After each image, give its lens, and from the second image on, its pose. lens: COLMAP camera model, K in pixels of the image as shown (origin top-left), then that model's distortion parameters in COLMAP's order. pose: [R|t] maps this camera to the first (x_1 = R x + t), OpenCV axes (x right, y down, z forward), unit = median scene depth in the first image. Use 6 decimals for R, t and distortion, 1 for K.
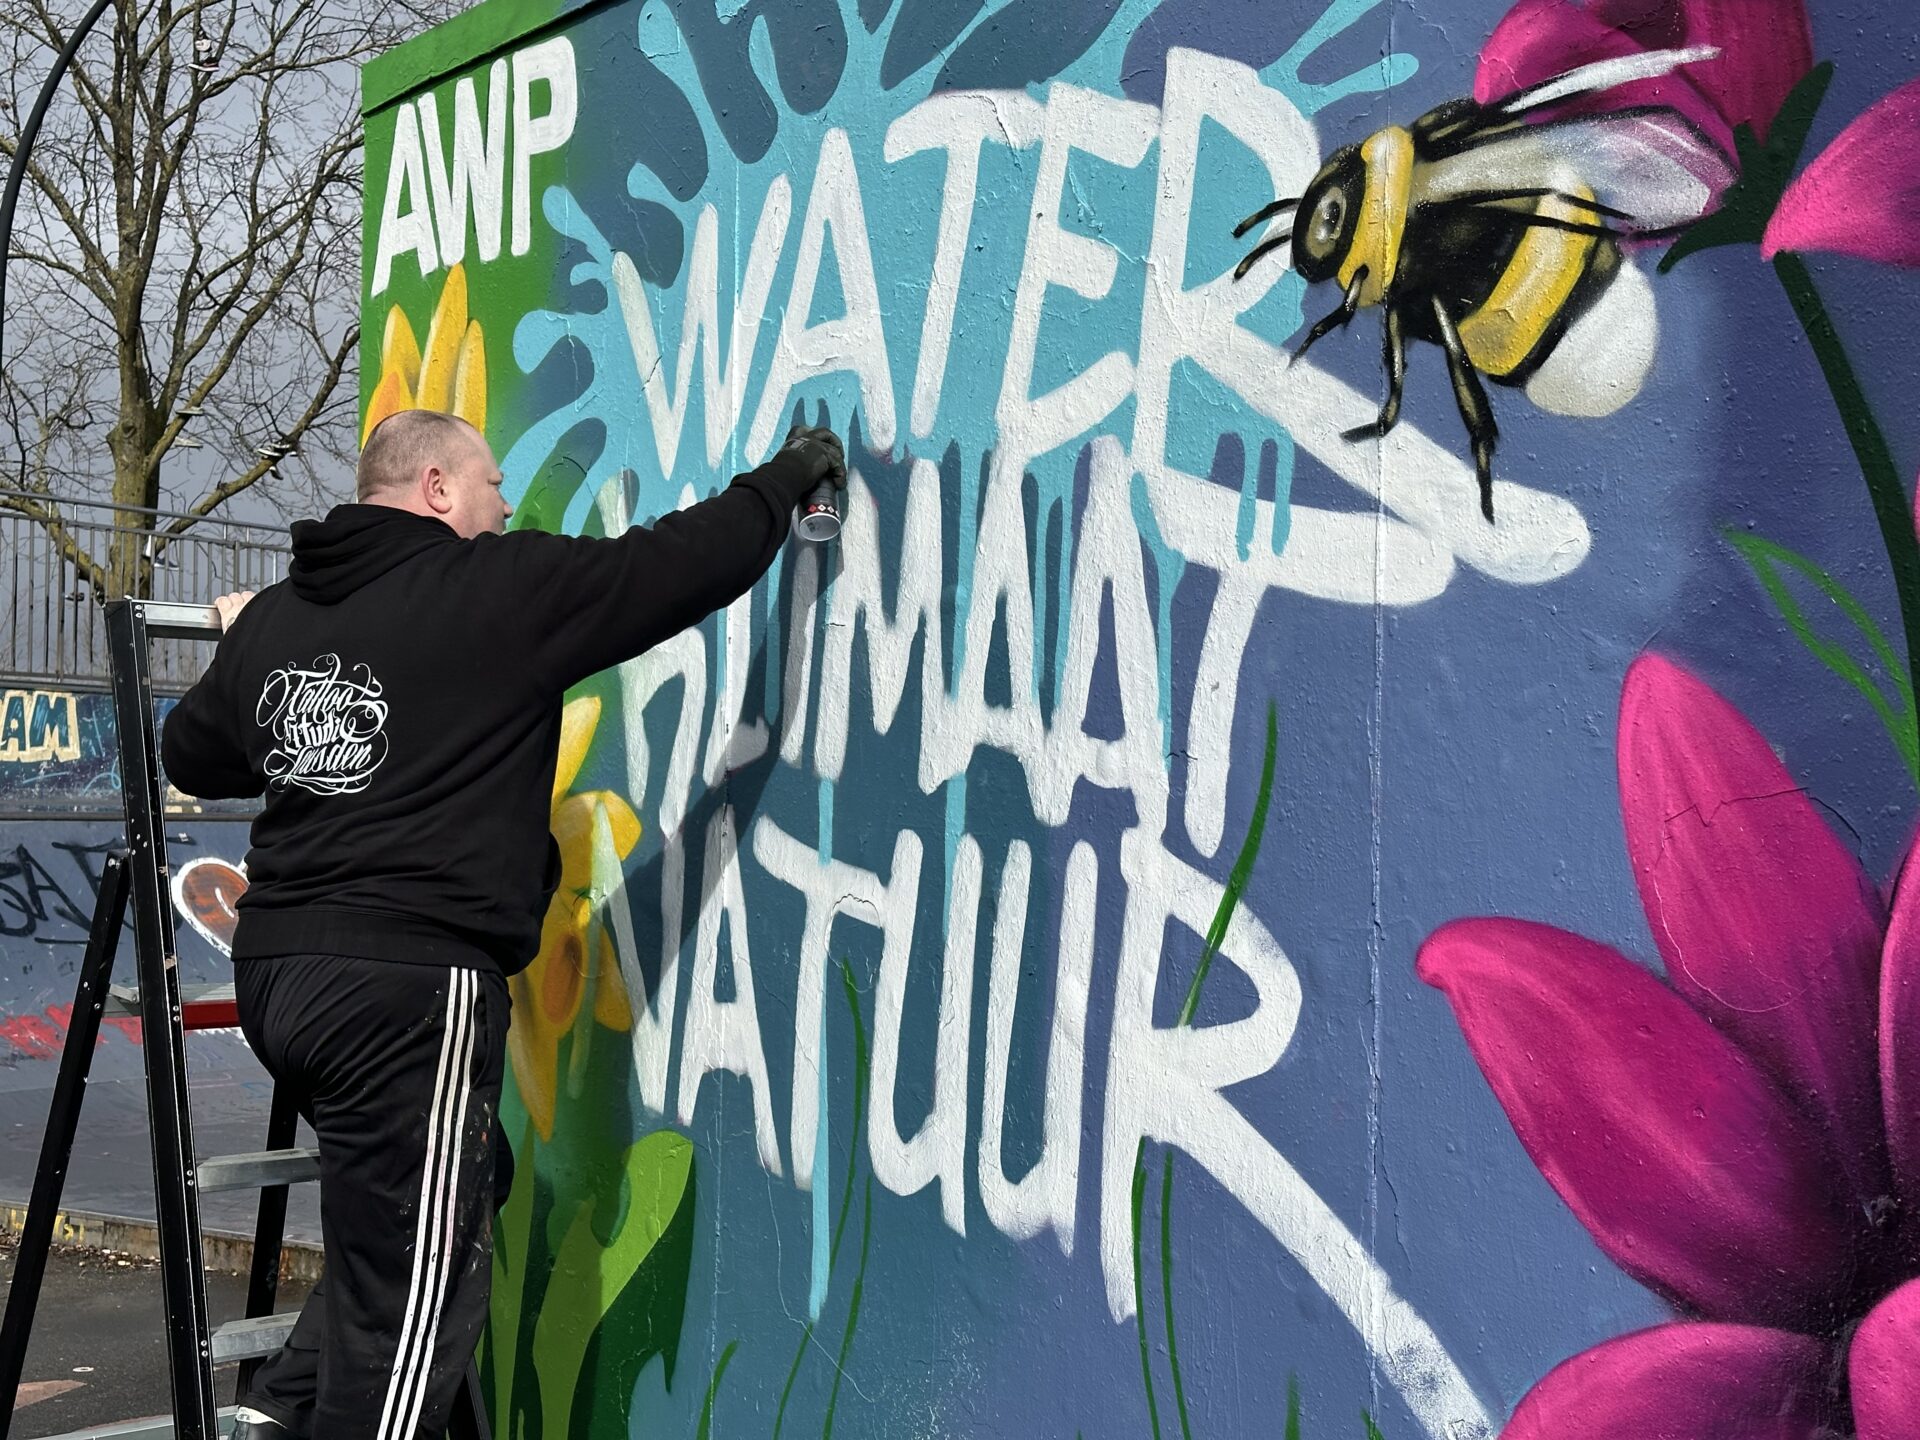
lens RADIAL K [[2664.3, 0, 915.7], [0, 2664.3, 728.0], [0, 0, 1]] dist [0.153043, -0.147516]
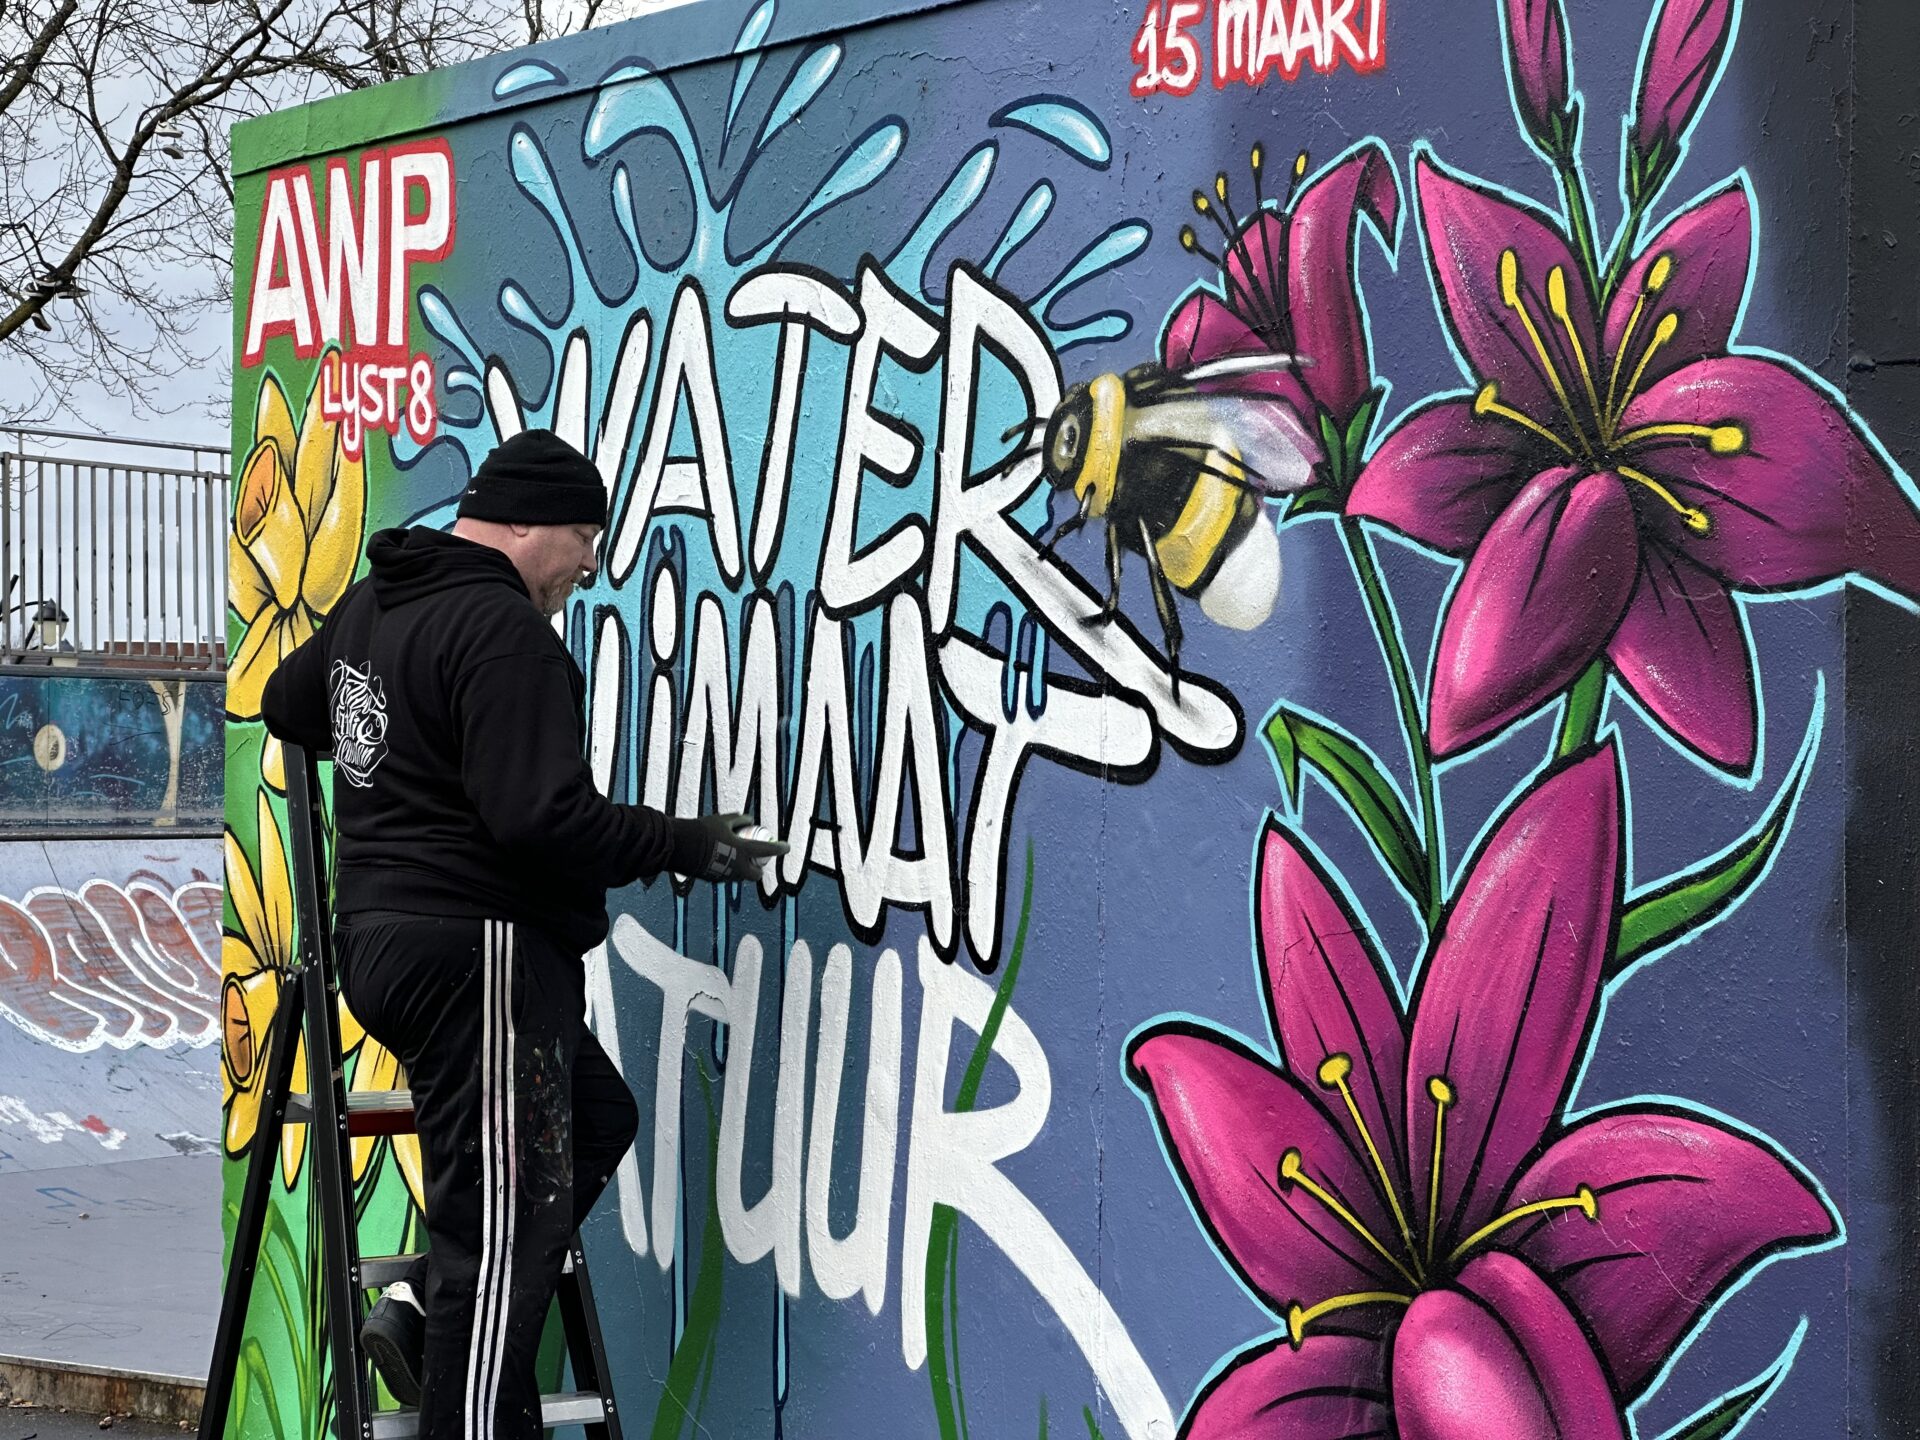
lens RADIAL K [[4250.9, 0, 958.2], [0, 4250.9, 713.3], [0, 0, 1]] dist [-0.098657, 5.029794]
pose [[0.999863, -0.006846, -0.015054, 0.122594], [0.007127, 0.999800, 0.018673, -0.095346], [0.014923, -0.018778, 0.999712, -0.842809]]
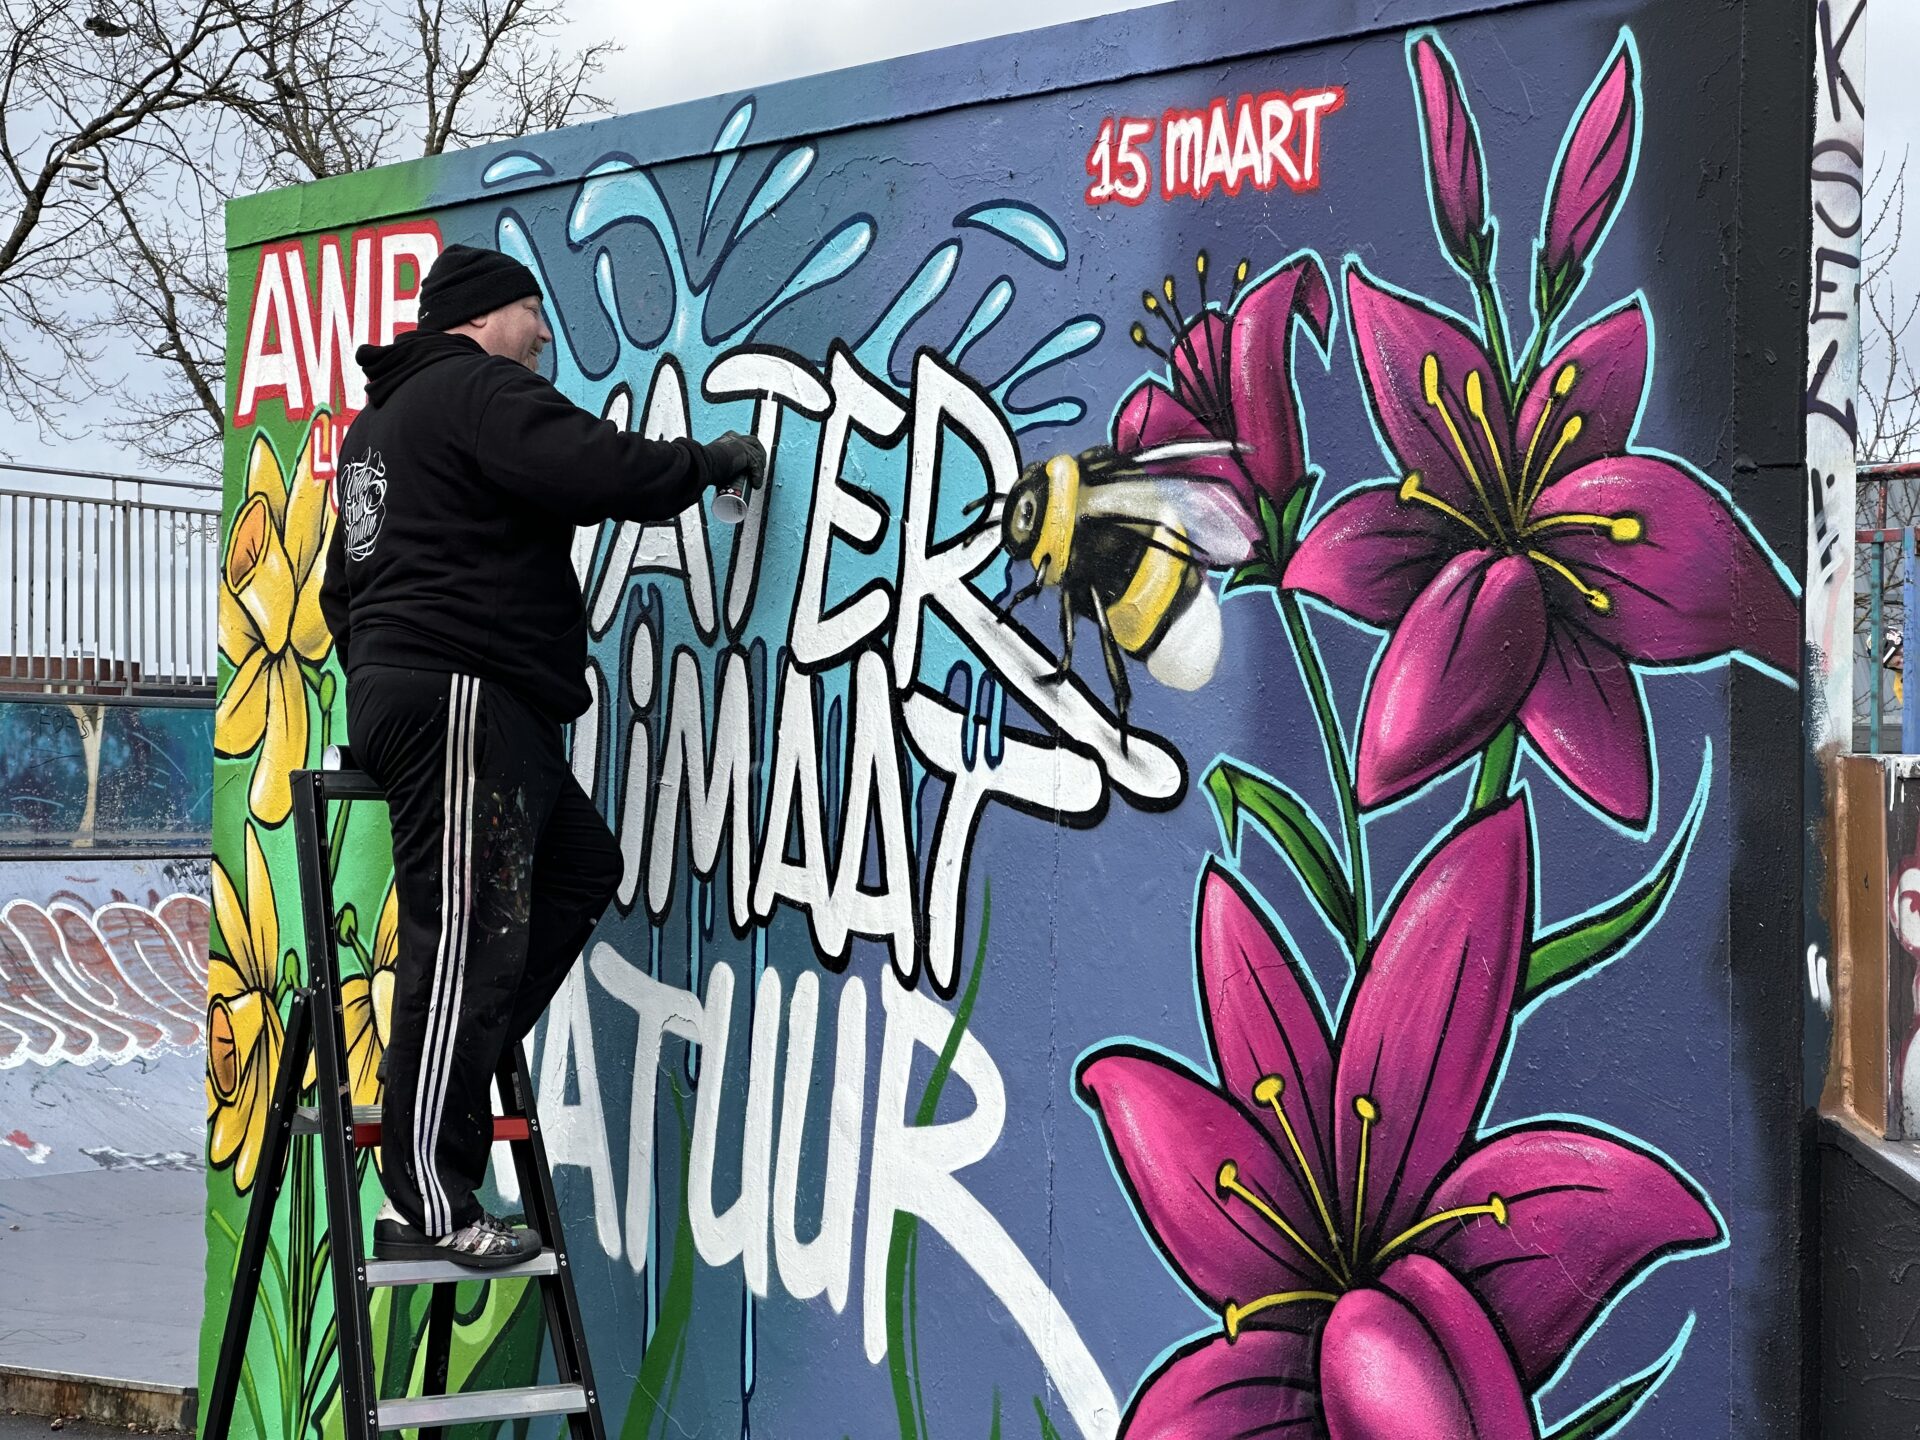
lens RADIAL K [[4273.9, 0, 915.9], [0, 4273.9, 665.2], [0, 0, 1]] dist [-0.202205, 6.750087]
pose [[0.999988, 0.000478, 0.004911, 0.082940], [-0.000491, 0.999996, 0.002744, -0.112001], [-0.004909, -0.002746, 0.999984, -1.022310]]
